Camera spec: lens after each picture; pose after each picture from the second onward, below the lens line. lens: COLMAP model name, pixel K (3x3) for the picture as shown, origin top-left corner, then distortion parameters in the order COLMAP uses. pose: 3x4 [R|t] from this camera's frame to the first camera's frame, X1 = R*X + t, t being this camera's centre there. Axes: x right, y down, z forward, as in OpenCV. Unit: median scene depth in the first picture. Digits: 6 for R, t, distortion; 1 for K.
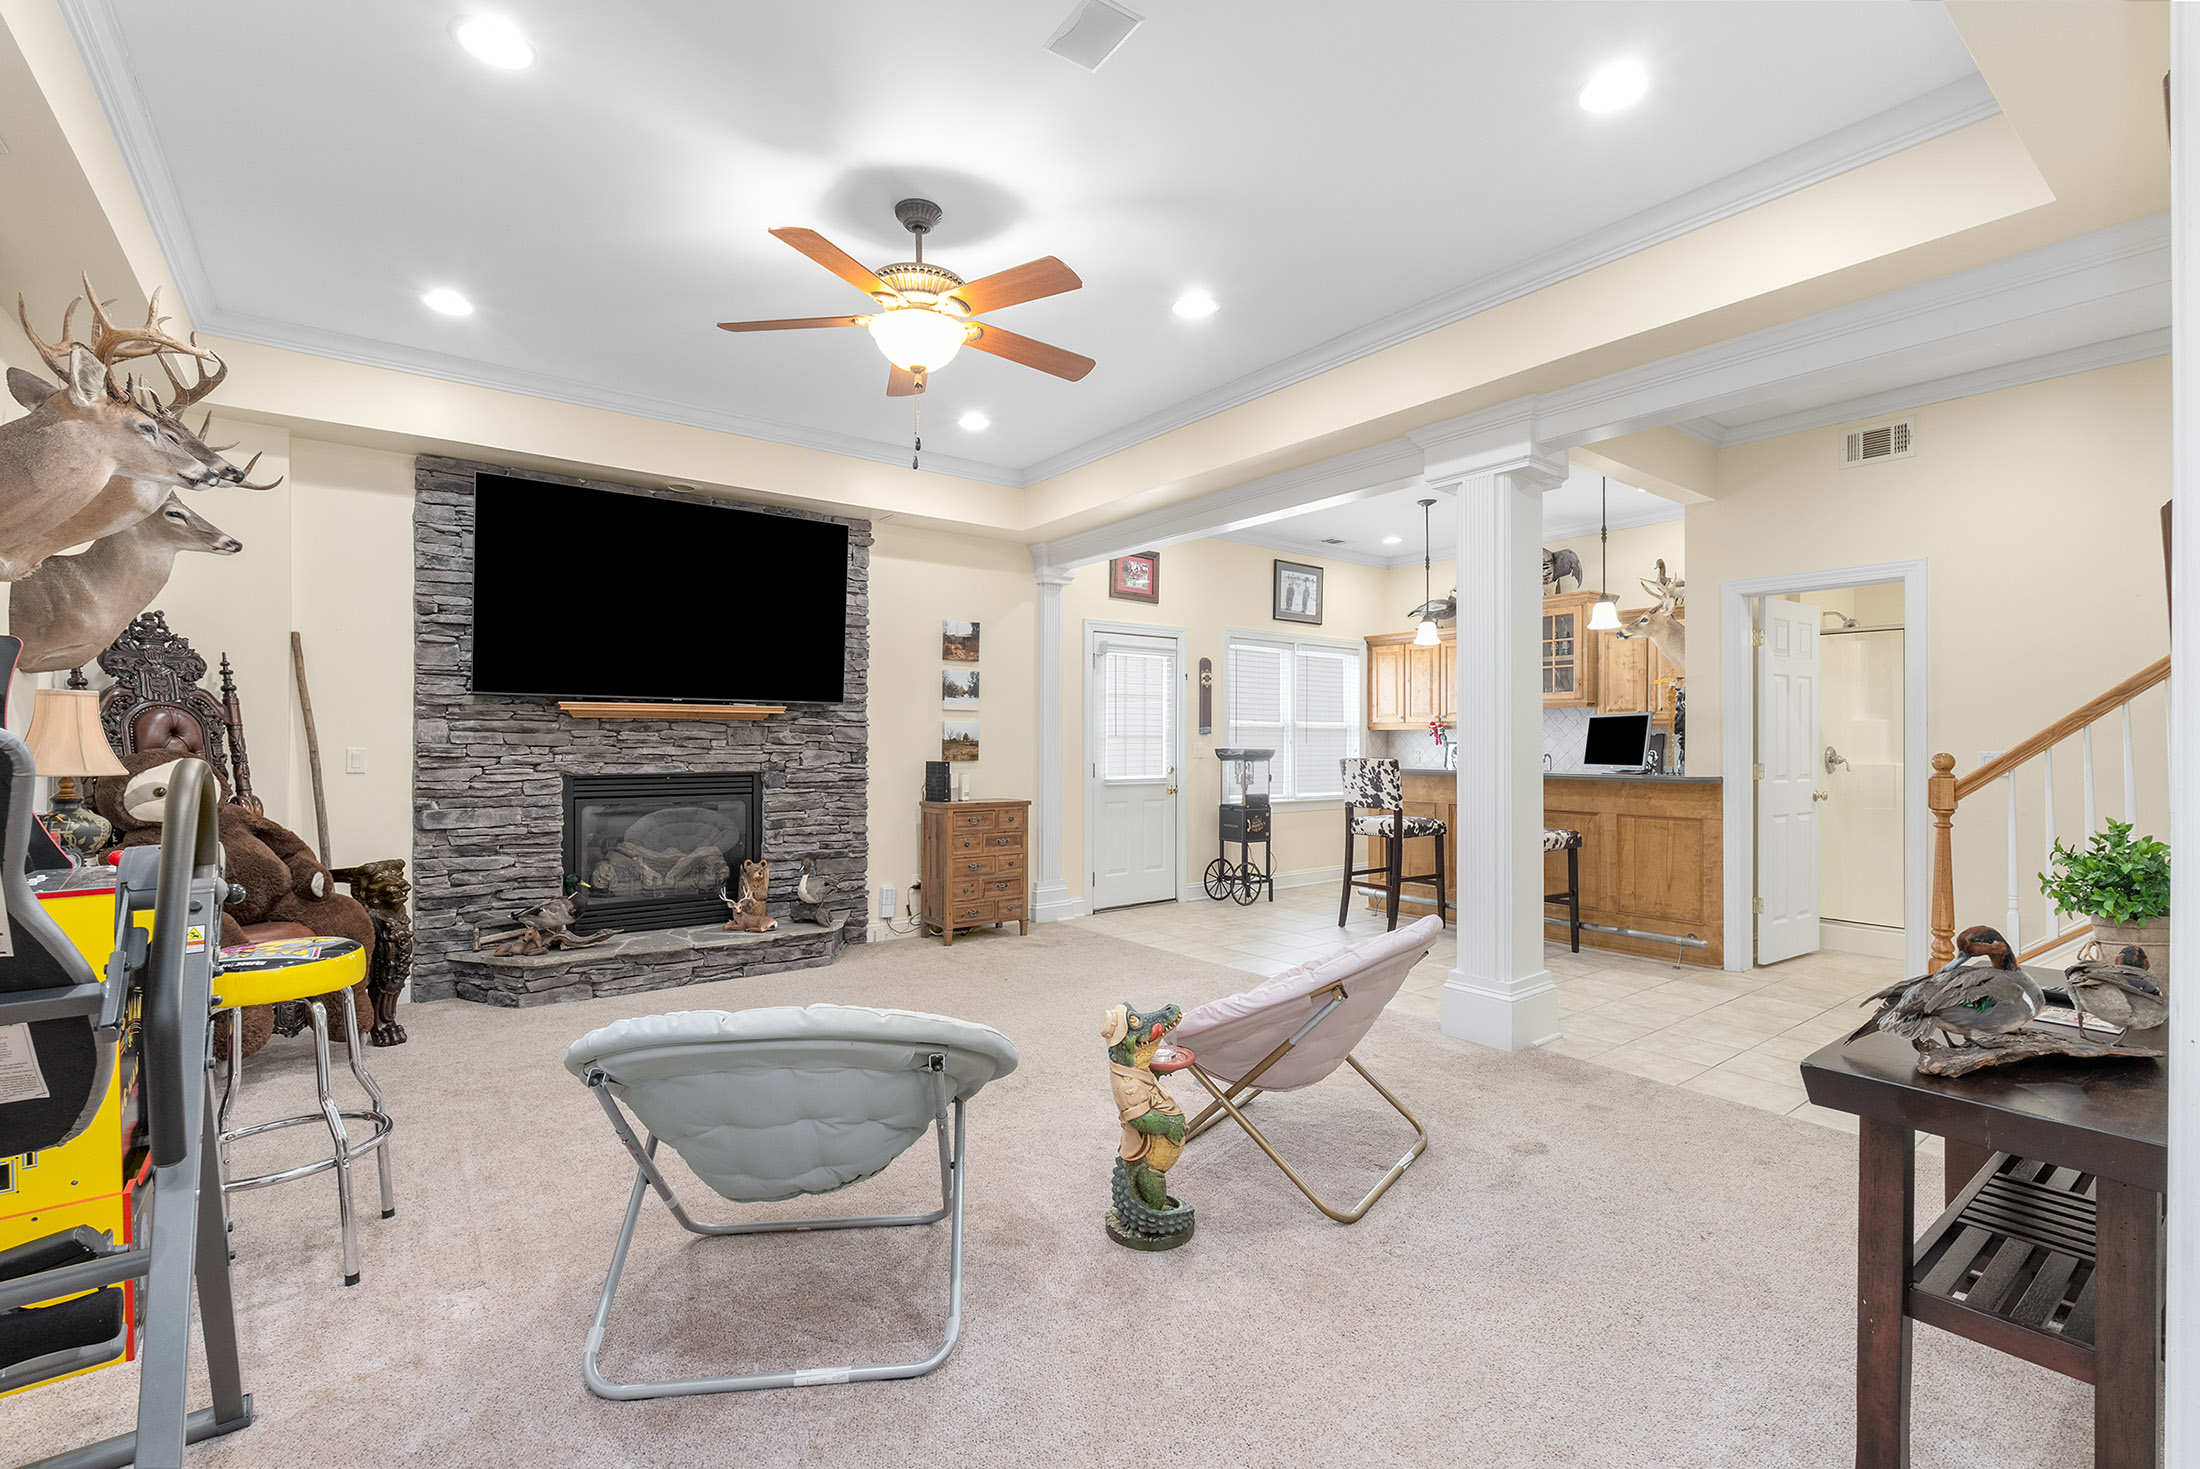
lens RADIAL K [[968.4, 0, 1088.8], [0, 968.4, 724.0], [0, 0, 1]] dist [0.000280, -0.000029]
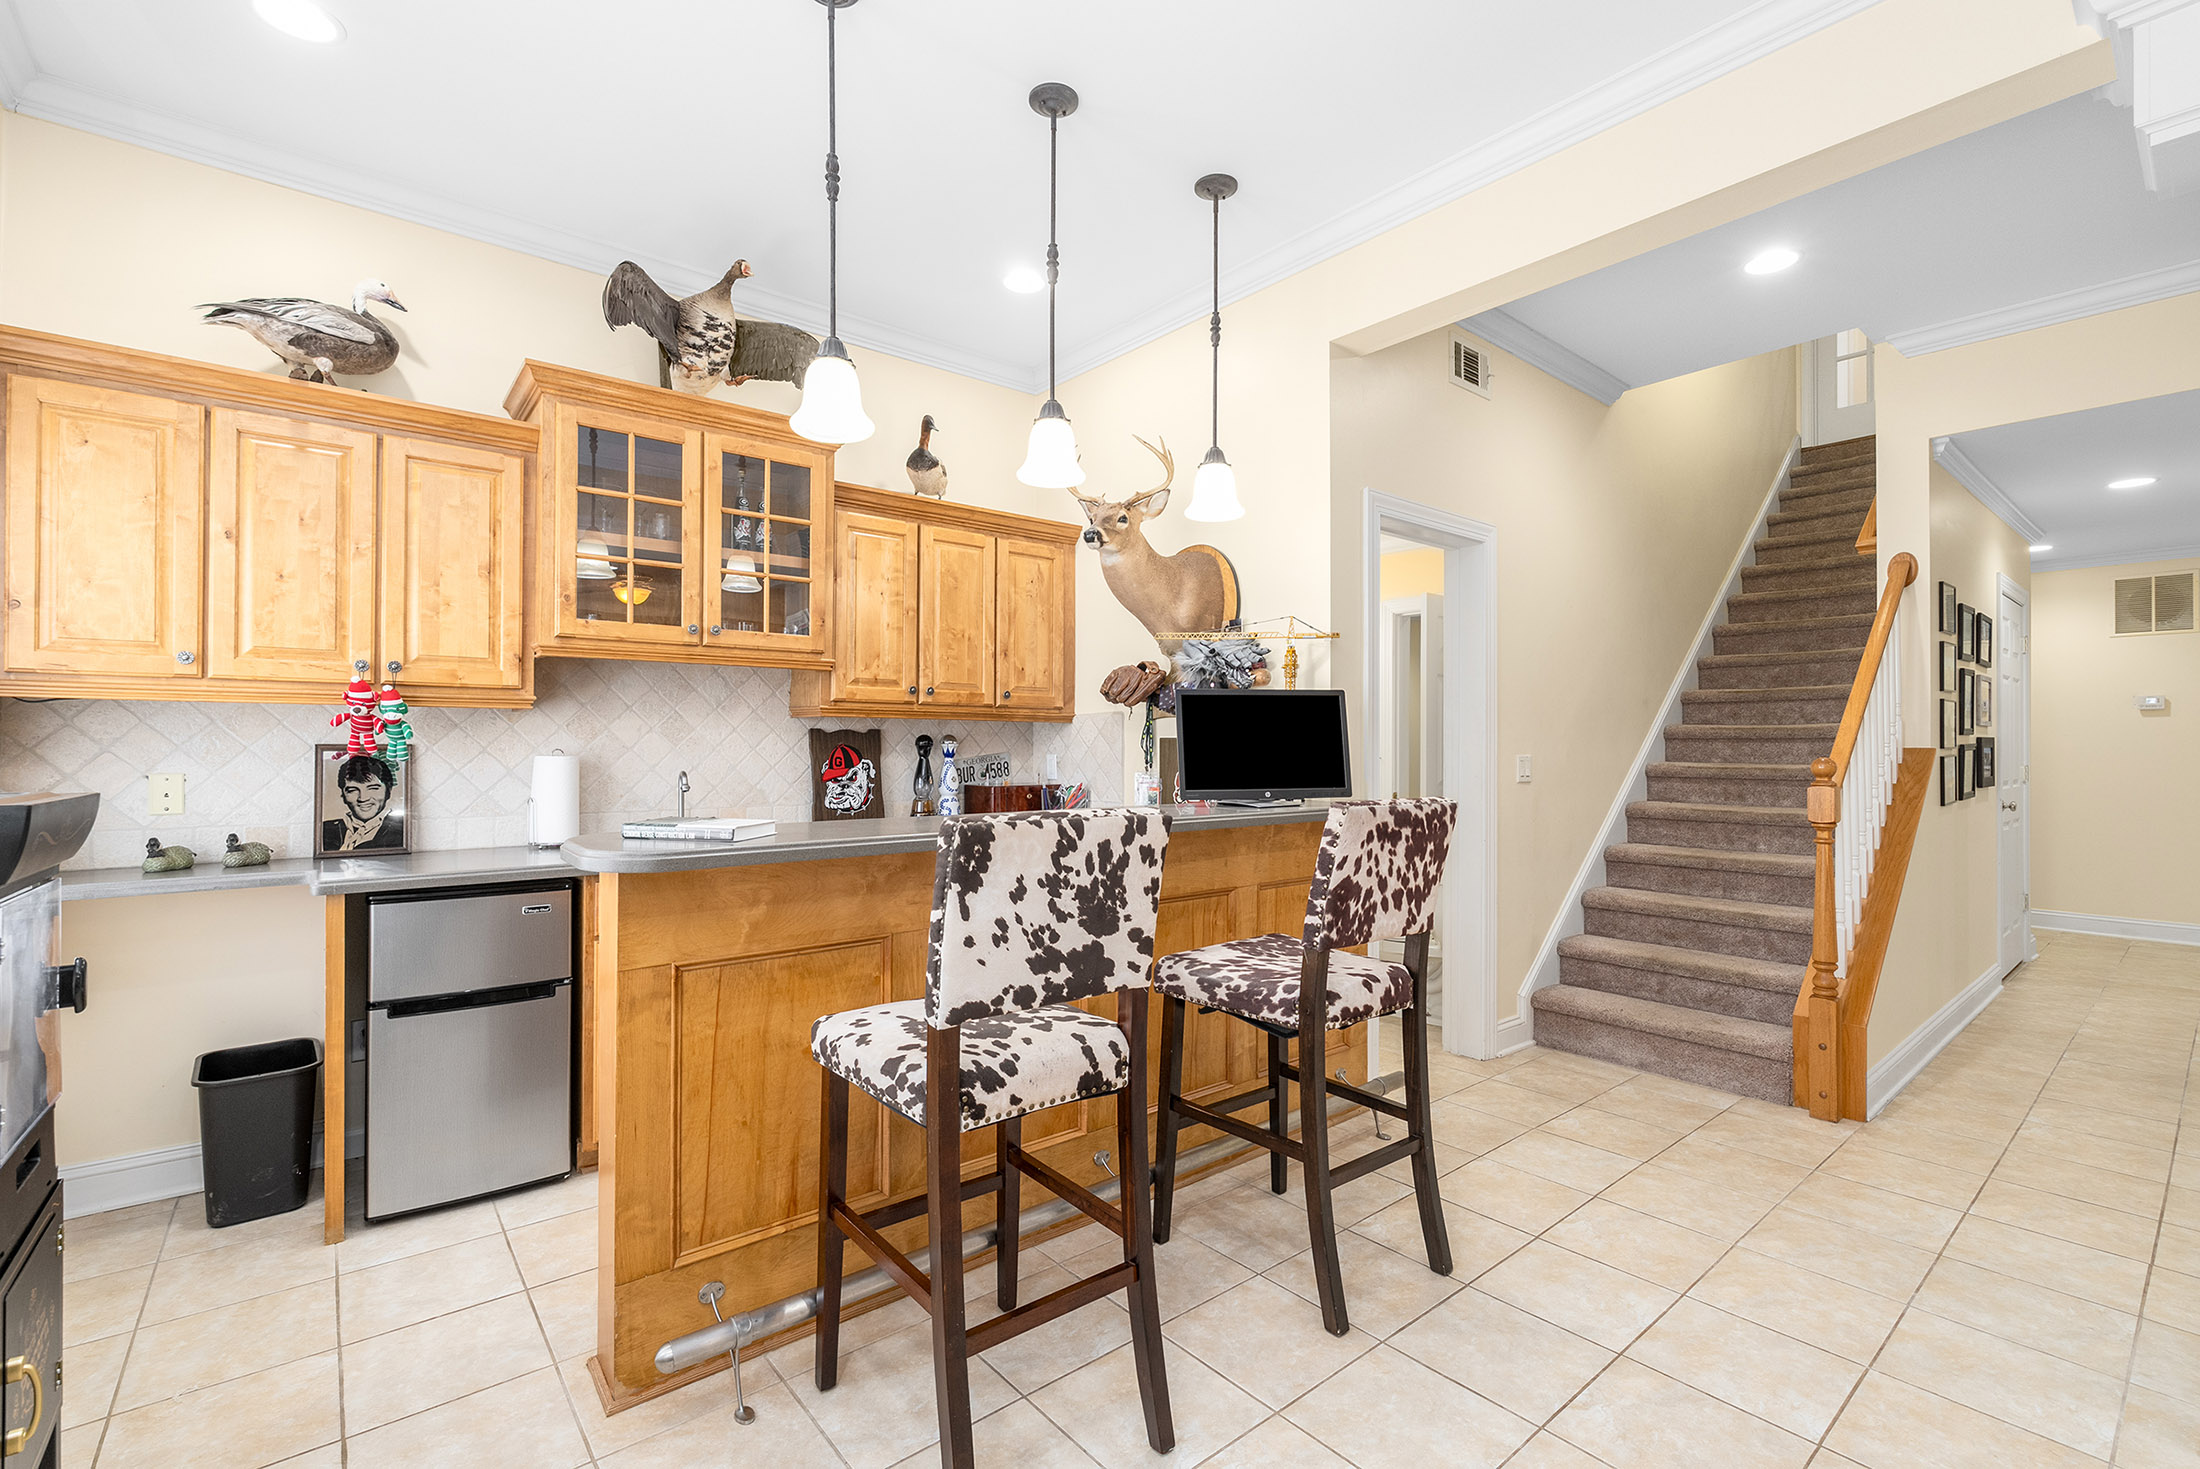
lens RADIAL K [[968.4, 0, 1104.7], [0, 968.4, 739.7], [0, 0, 1]] dist [0.000280, -0.000029]
pose [[-0.056726, 0.002202, 0.998387, 0.034454], [-0.016819, 0.999854, -0.003161, 0.017265], [-0.998248, -0.016971, -0.056681, 0.988655]]
